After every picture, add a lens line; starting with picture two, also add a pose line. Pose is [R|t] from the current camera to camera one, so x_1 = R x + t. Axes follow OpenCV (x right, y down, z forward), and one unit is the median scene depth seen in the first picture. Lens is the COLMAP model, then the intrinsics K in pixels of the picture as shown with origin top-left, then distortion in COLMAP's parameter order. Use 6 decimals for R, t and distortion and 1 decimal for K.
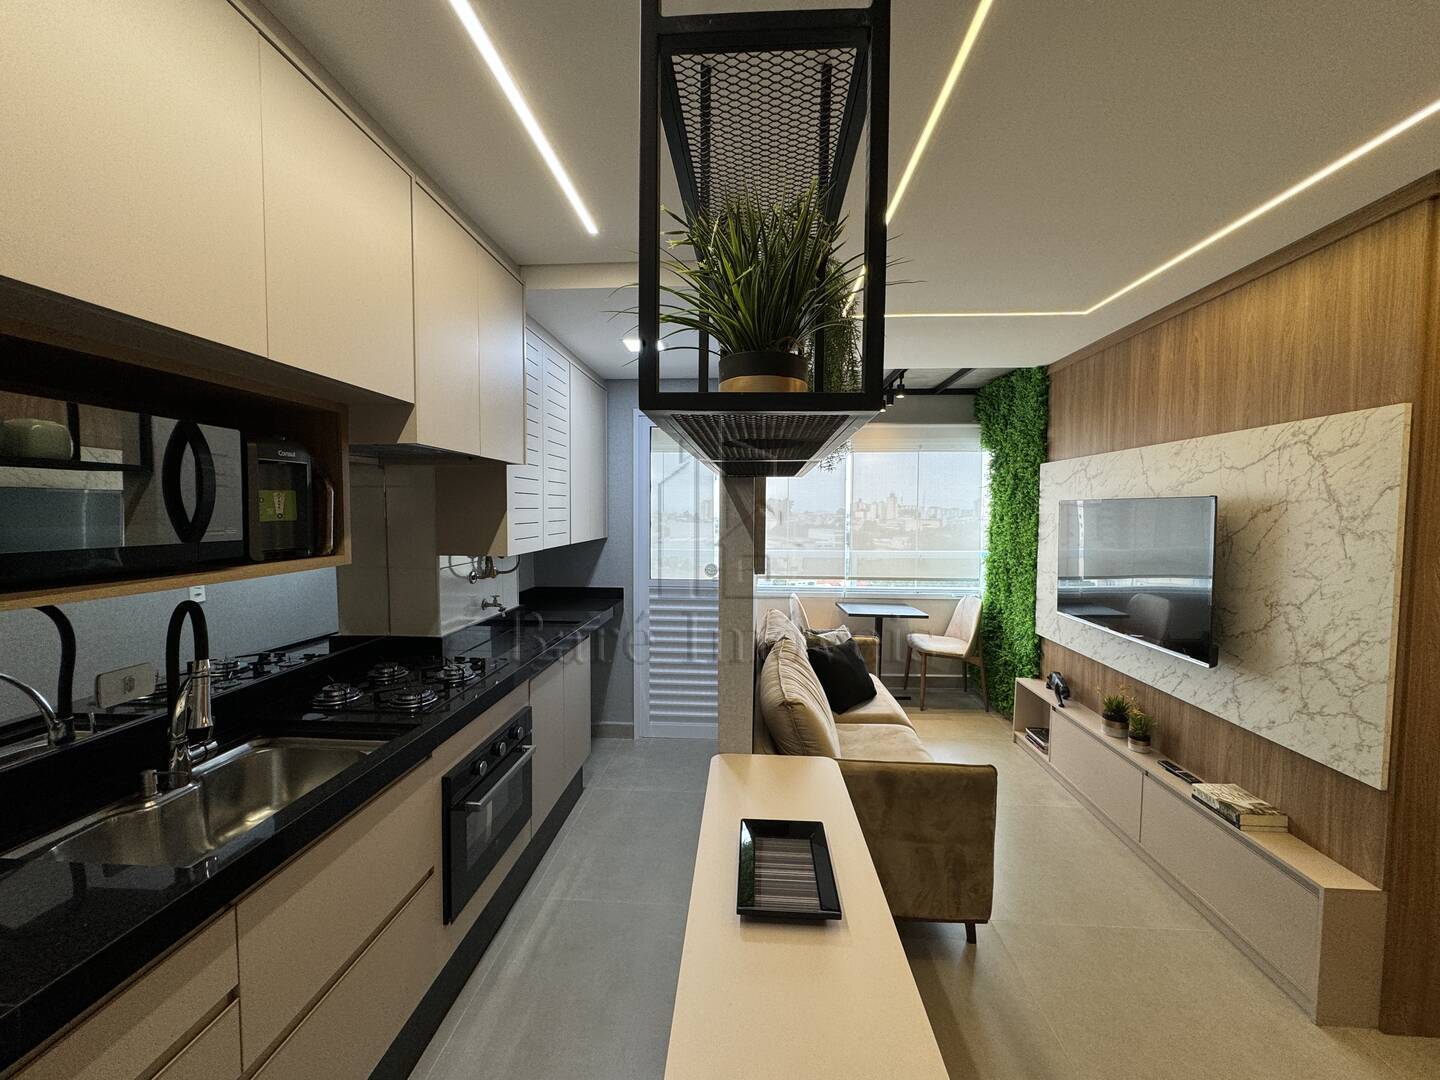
lens RADIAL K [[574.4, 0, 718.6], [0, 574.4, 539.0], [0, 0, 1]] dist [-0.002075, 0.000761]
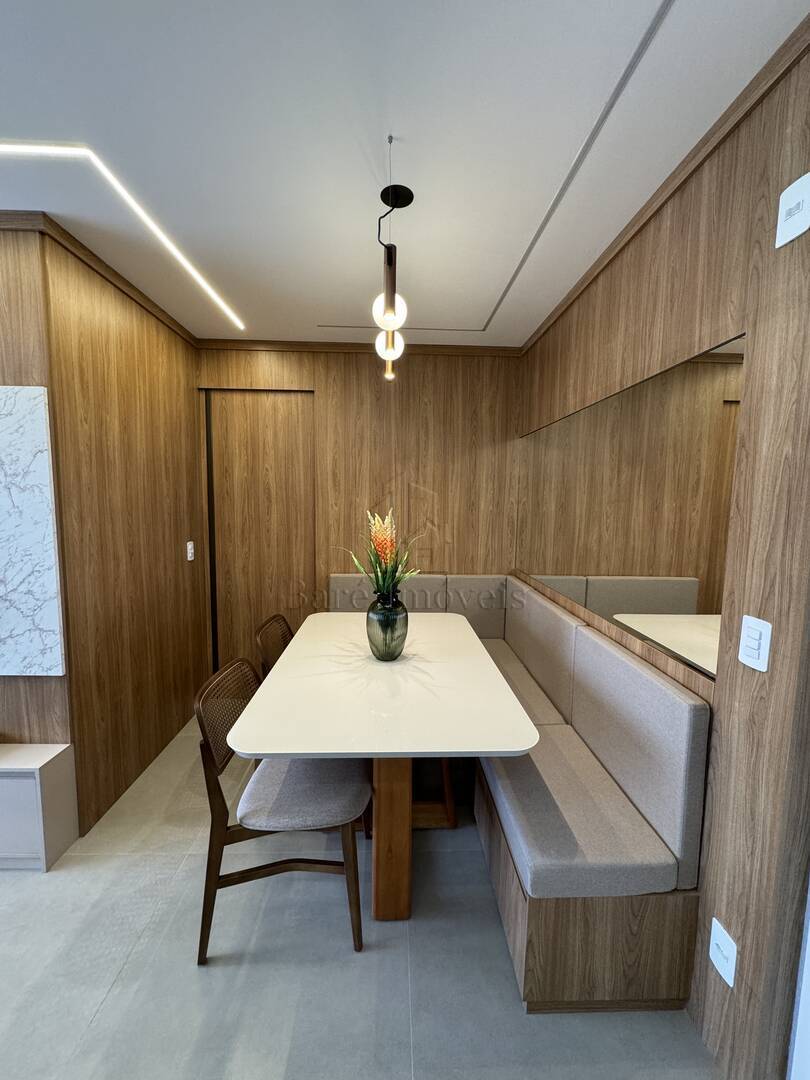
lens RADIAL K [[430.8, 0, 404.4], [0, 430.8, 541.7], [0, 0, 1]] dist [-0.002075, 0.000761]
pose [[-0.091336, -0.104583, 0.990313, 0.094588], [0.036405, 0.993454, 0.108272, 0.038011], [-0.995154, 0.045942, -0.086931, 0.254894]]
